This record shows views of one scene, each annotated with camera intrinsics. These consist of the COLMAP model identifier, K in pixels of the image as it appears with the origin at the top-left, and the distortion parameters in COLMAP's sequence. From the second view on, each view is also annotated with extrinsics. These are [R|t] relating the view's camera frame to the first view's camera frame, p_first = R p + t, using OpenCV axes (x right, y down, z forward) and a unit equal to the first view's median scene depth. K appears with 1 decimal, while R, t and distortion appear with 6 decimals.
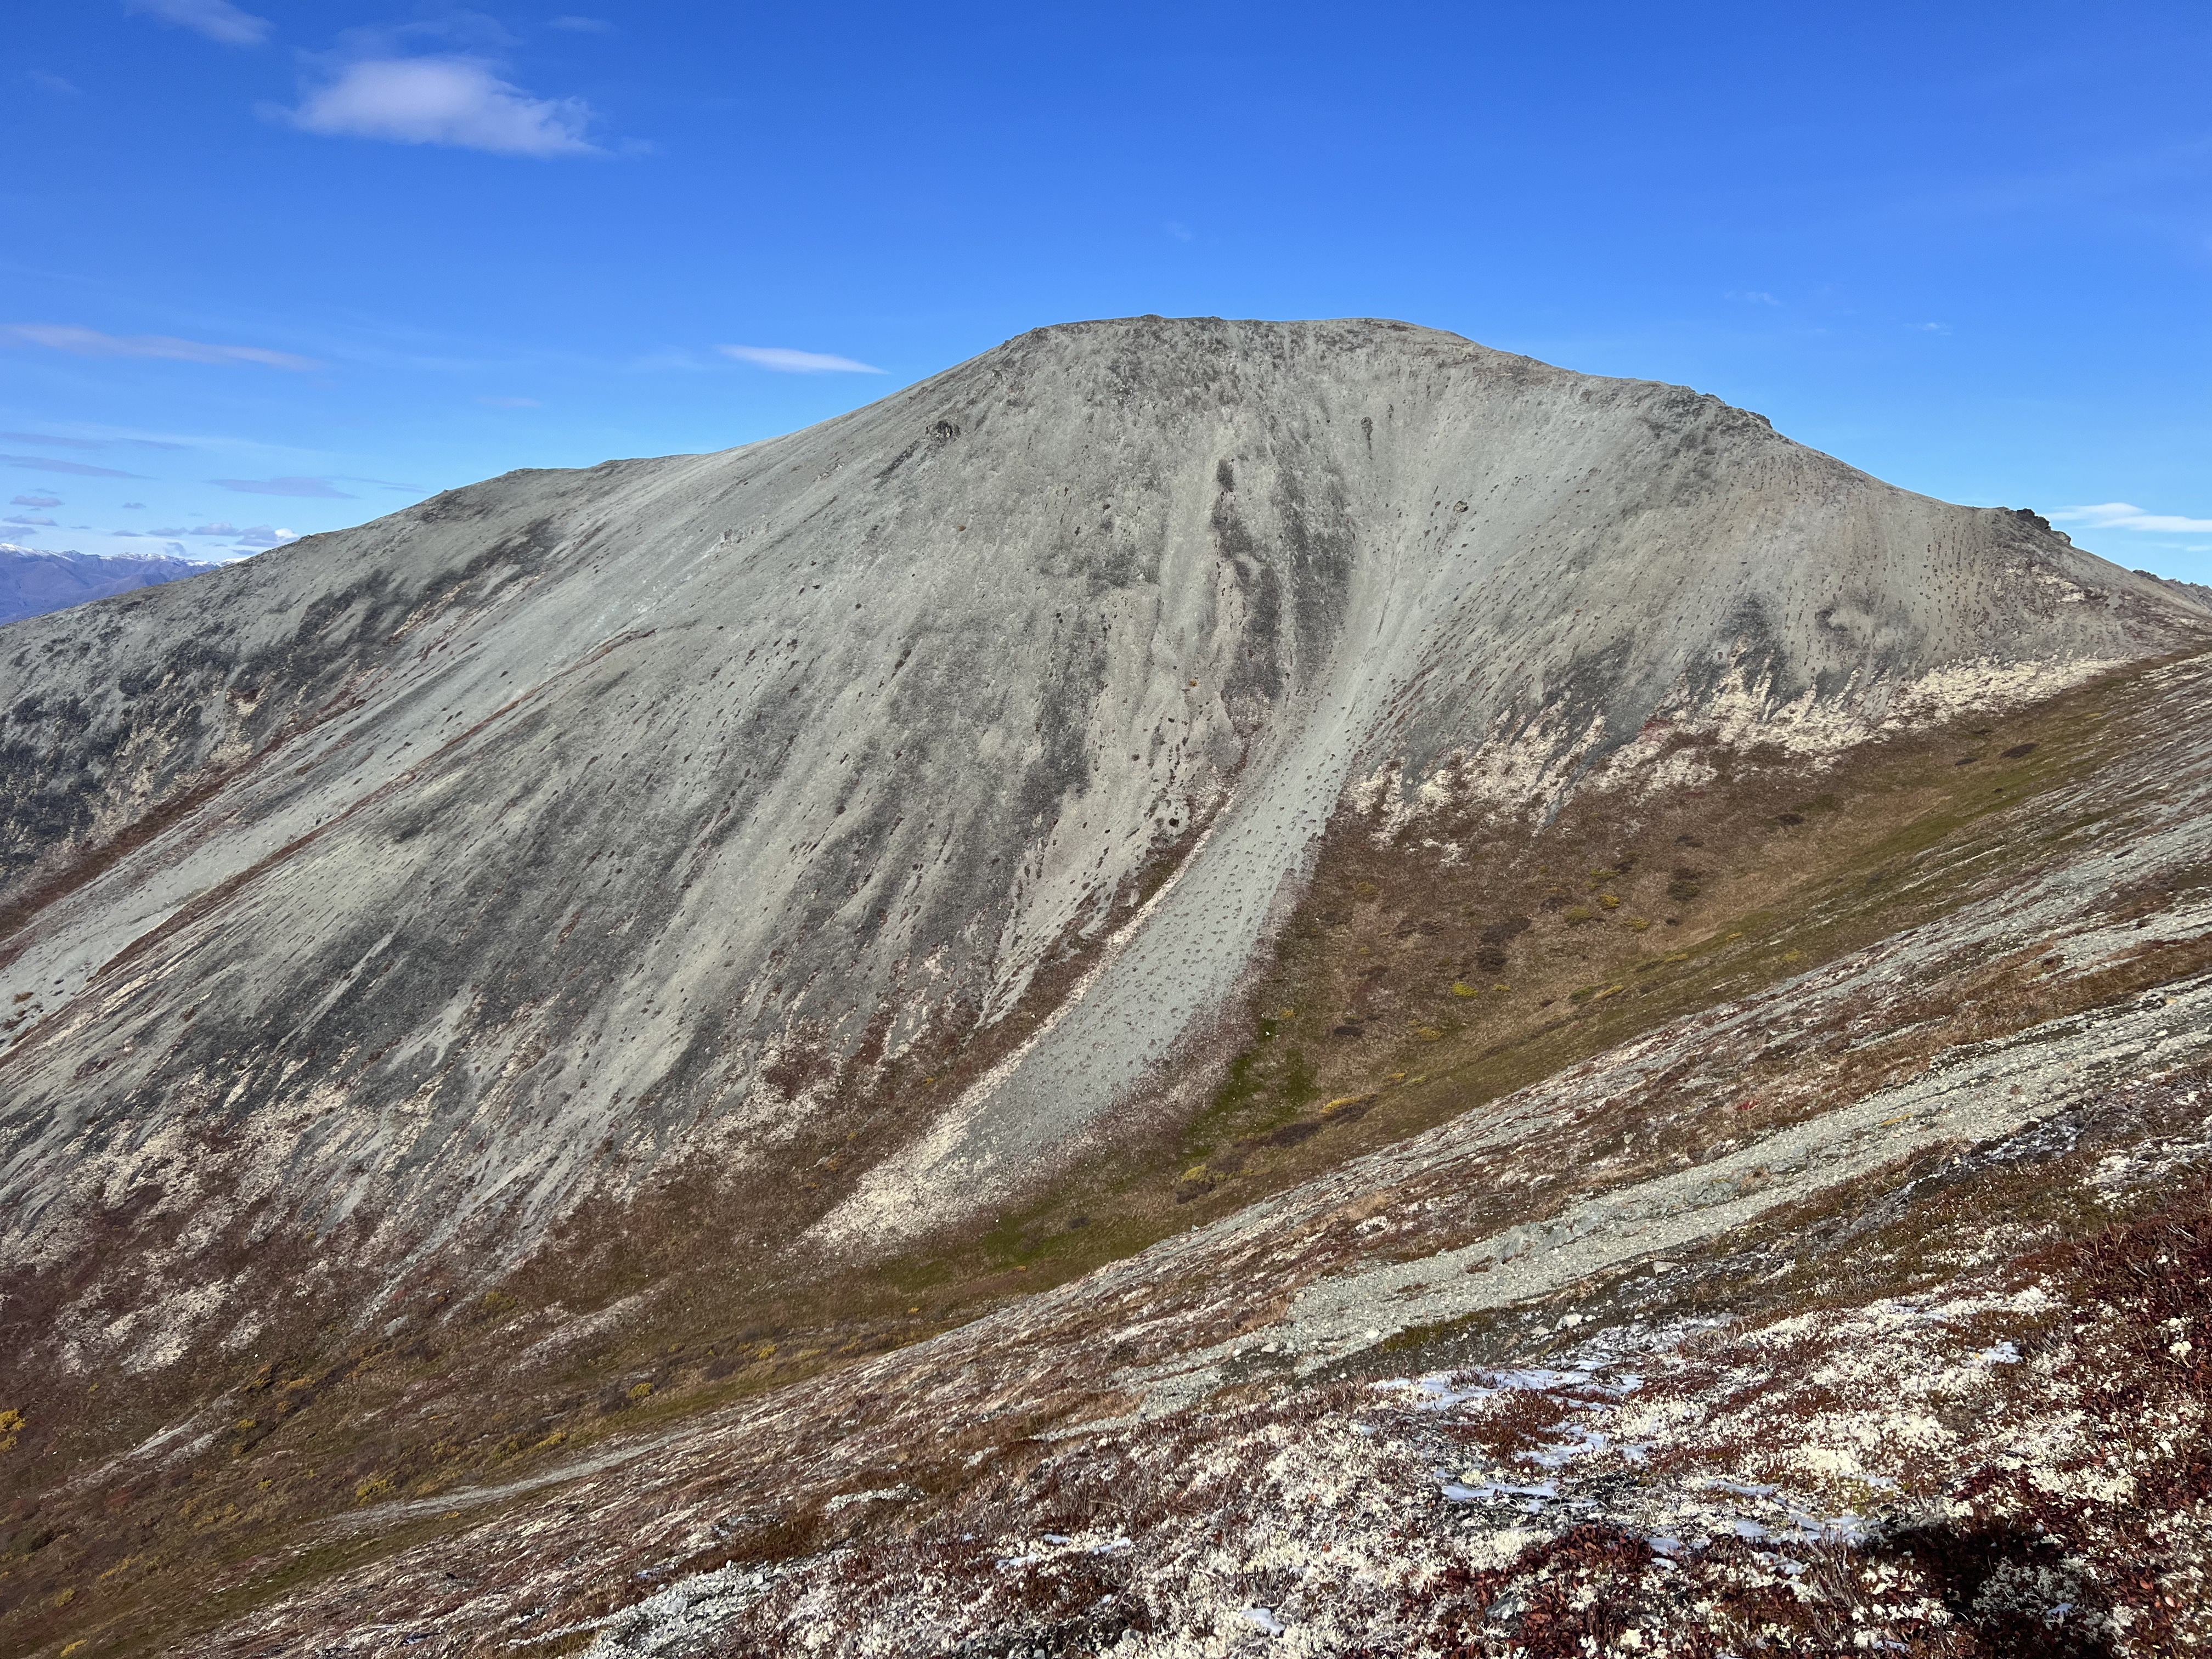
lens RADIAL K [[1631.8, 0, 1108.0], [0, 1631.8, 835.6], [0, 0, 1]] dist [0.052047, -0.046756]
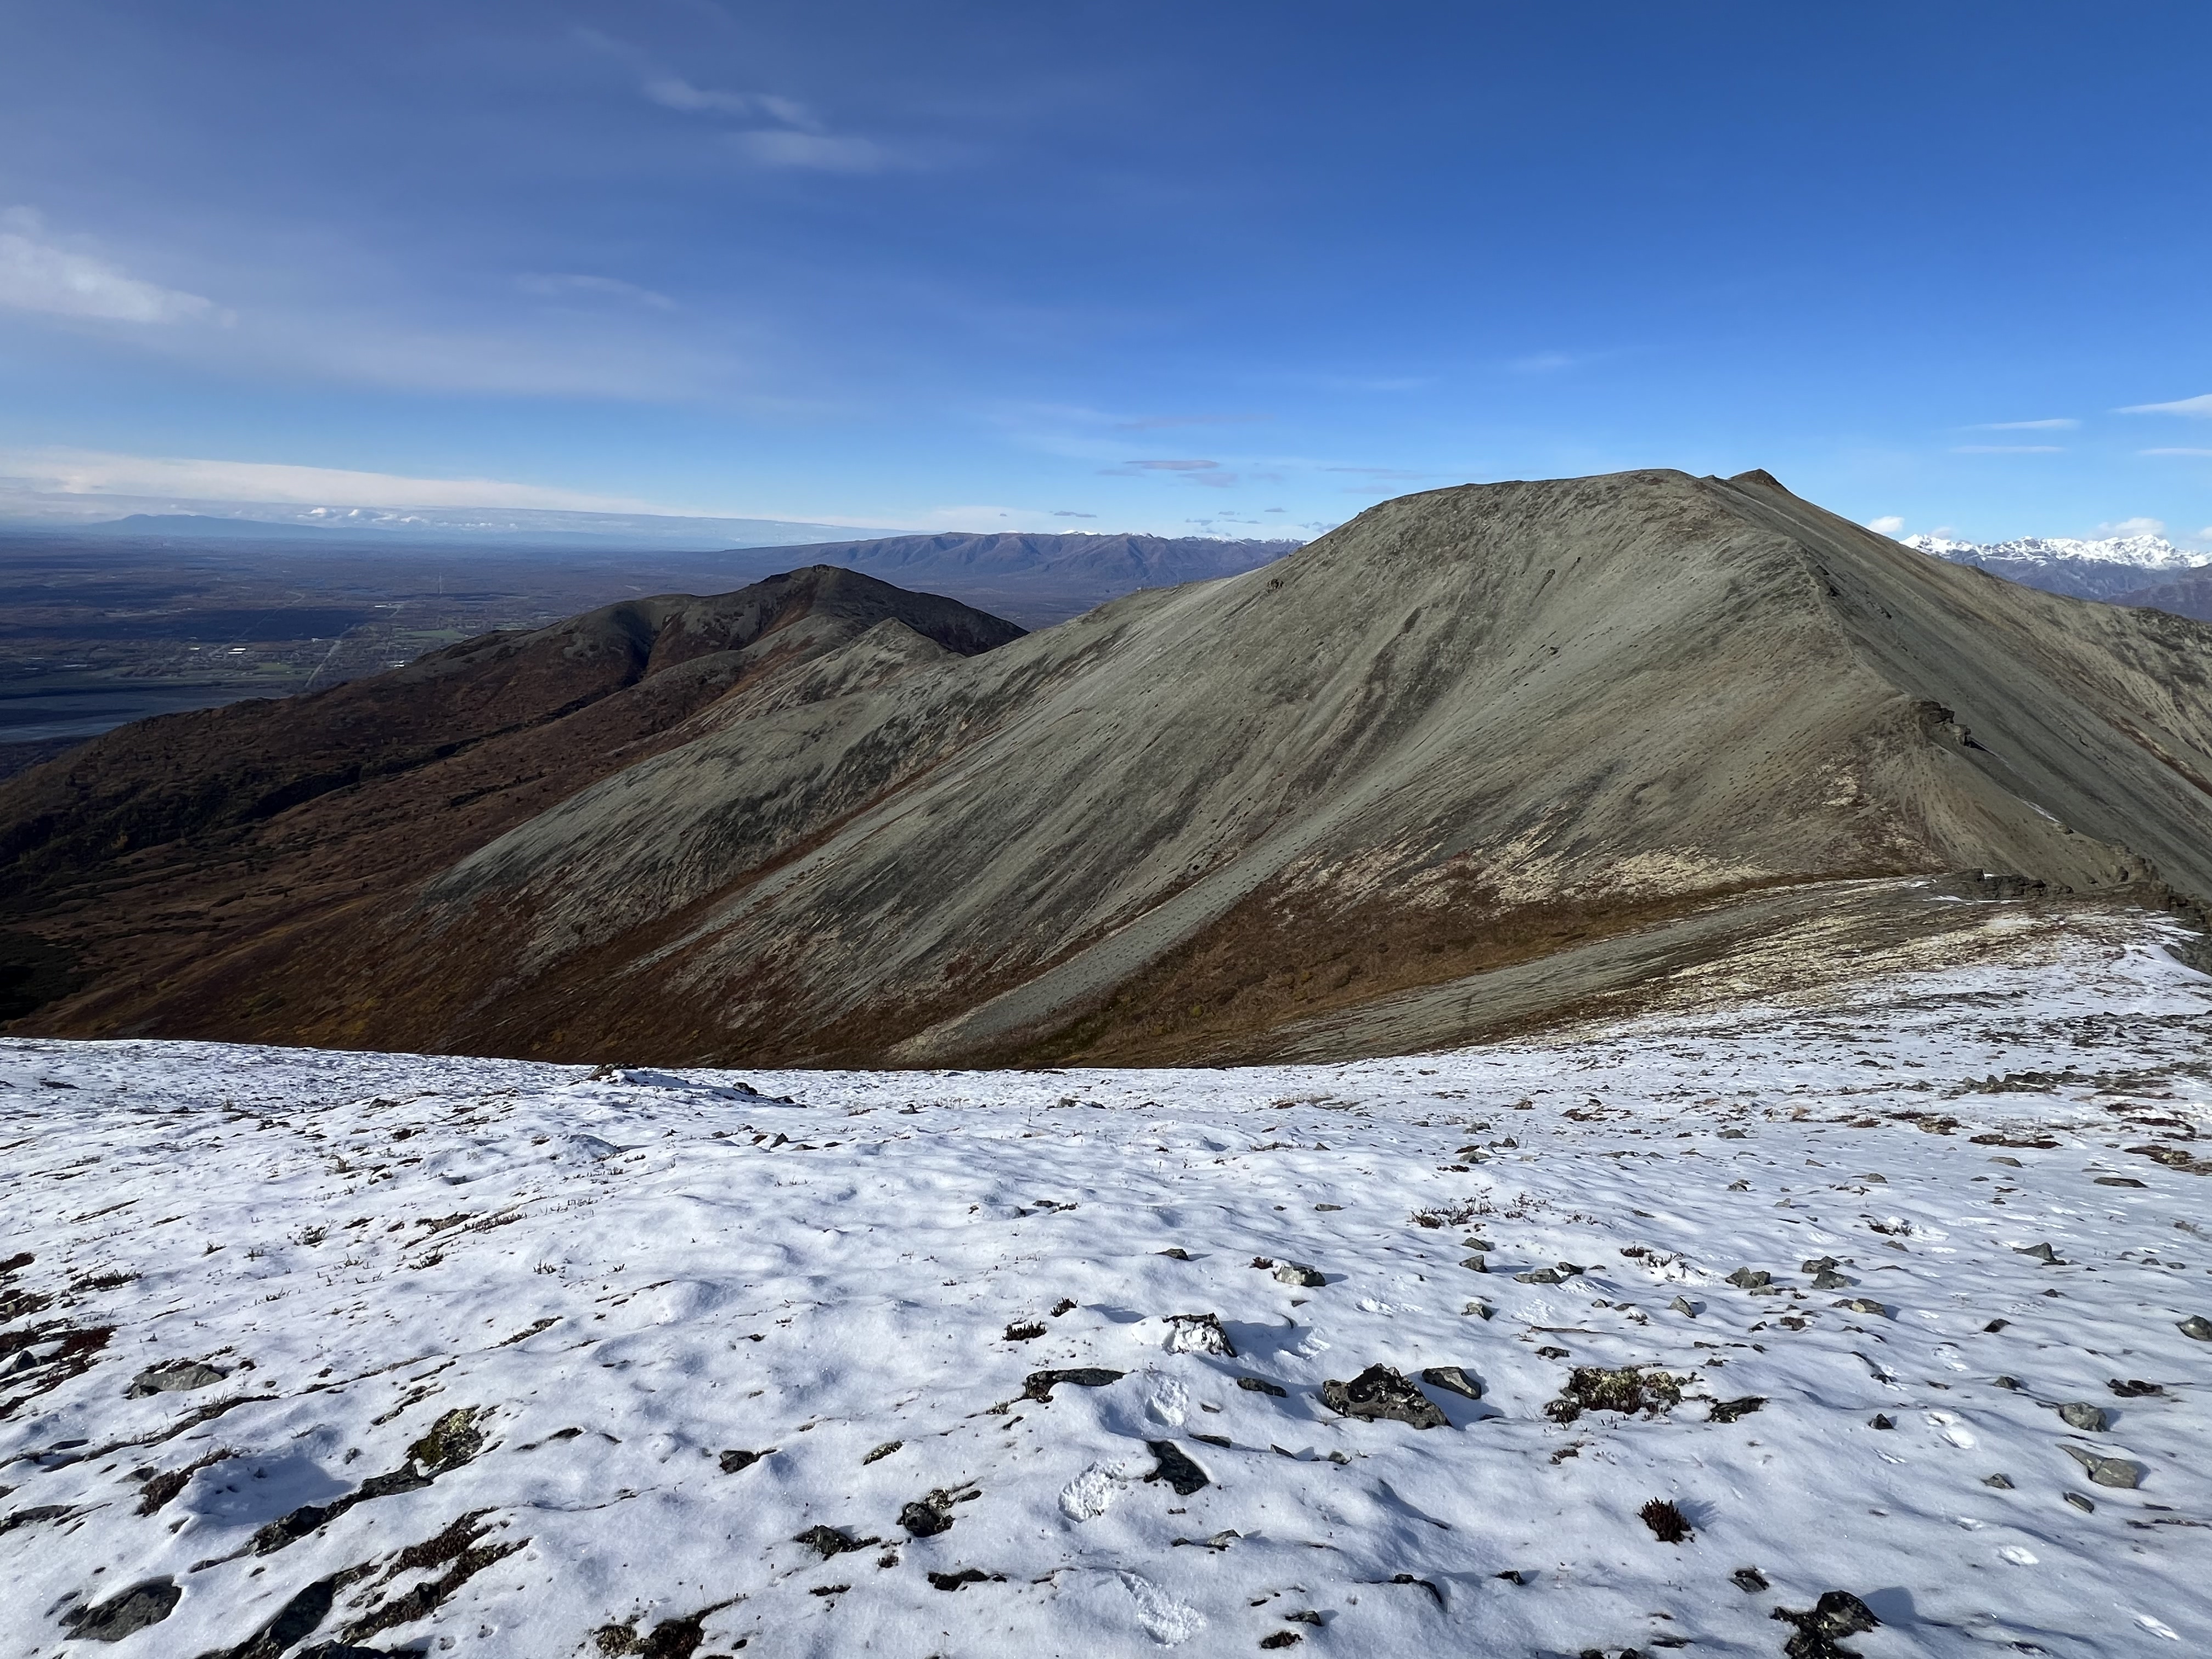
lens RADIAL K [[1043.5, 0, 1103.5], [0, 1043.5, 832.5], [0, 0, 1]] dist [-0.002726, -0.000094]
pose [[0.770364, 0.138879, -0.622296, 0.617739], [-0.066445, 0.988162, 0.138275, -0.182094], [0.634133, -0.065173, 0.770472, 0.085675]]
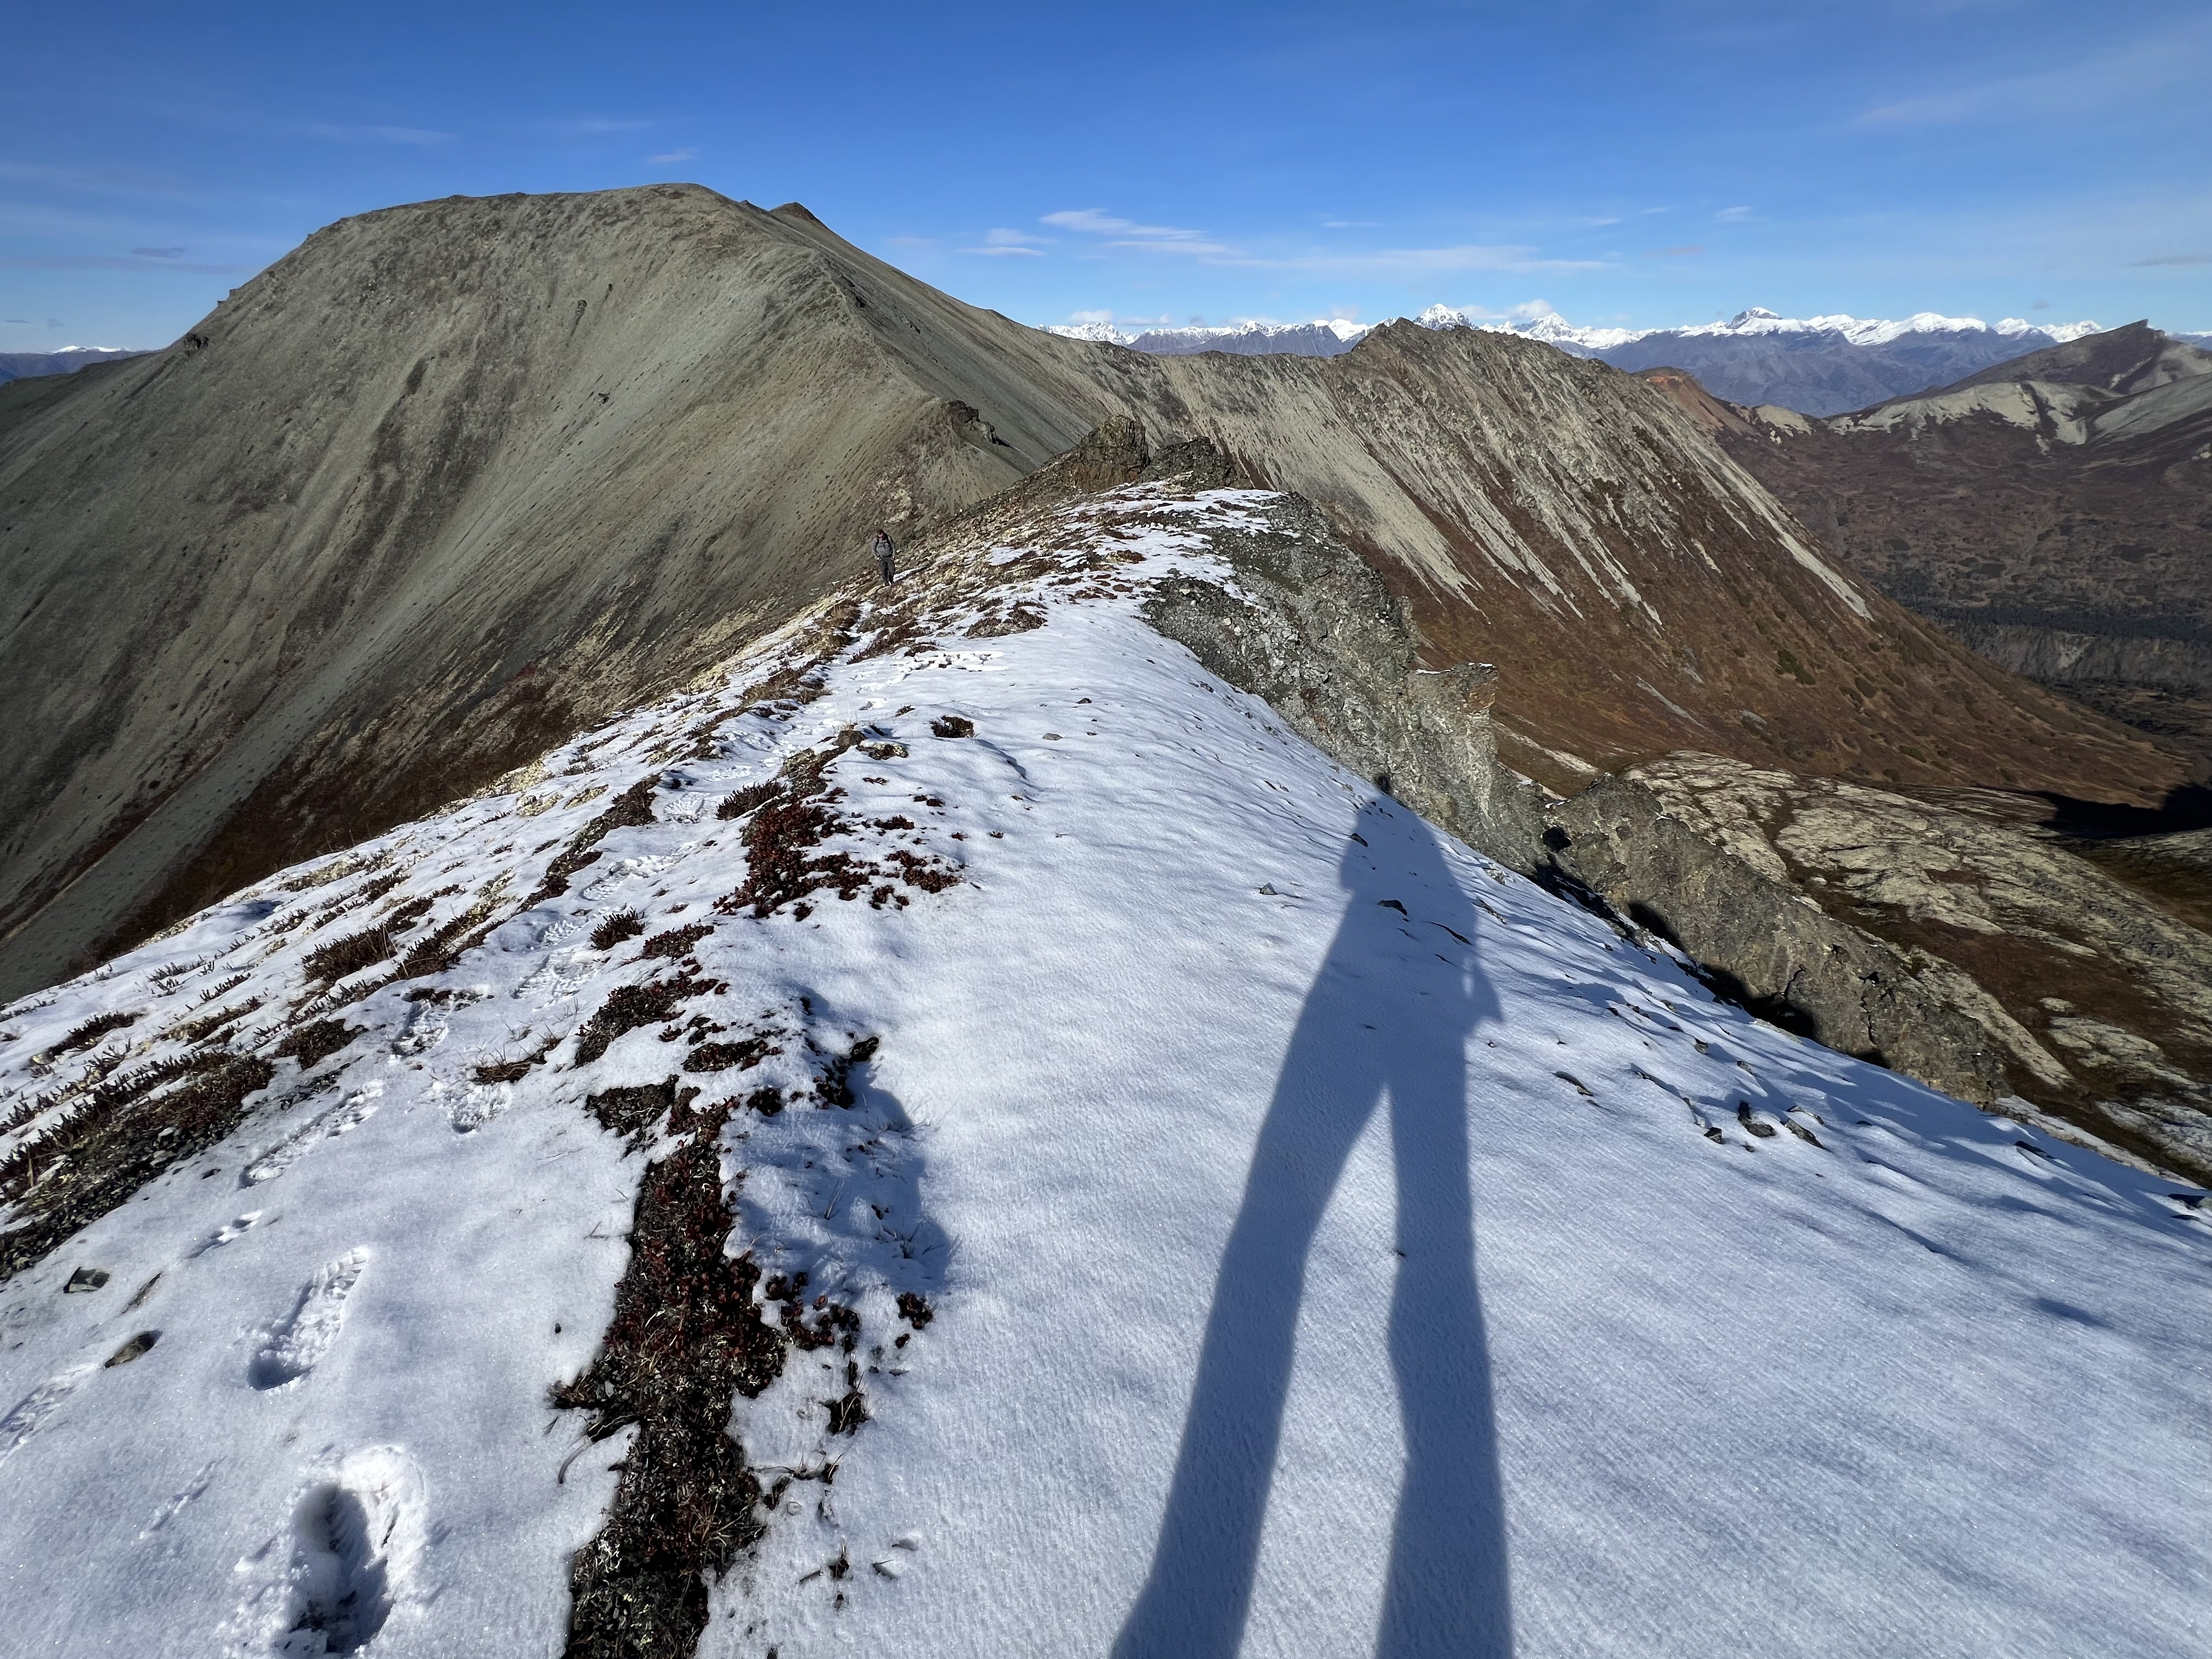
lens RADIAL K [[875.8, 0, 1107.2], [0, 875.8, 834.0], [0, 0, 1]] dist [-0.002315, -0.000078]
pose [[0.994765, -0.094145, 0.039735, 0.650786], [0.072651, 0.925032, 0.372878, -0.149532], [-0.071861, -0.368039, 0.927029, 0.351041]]
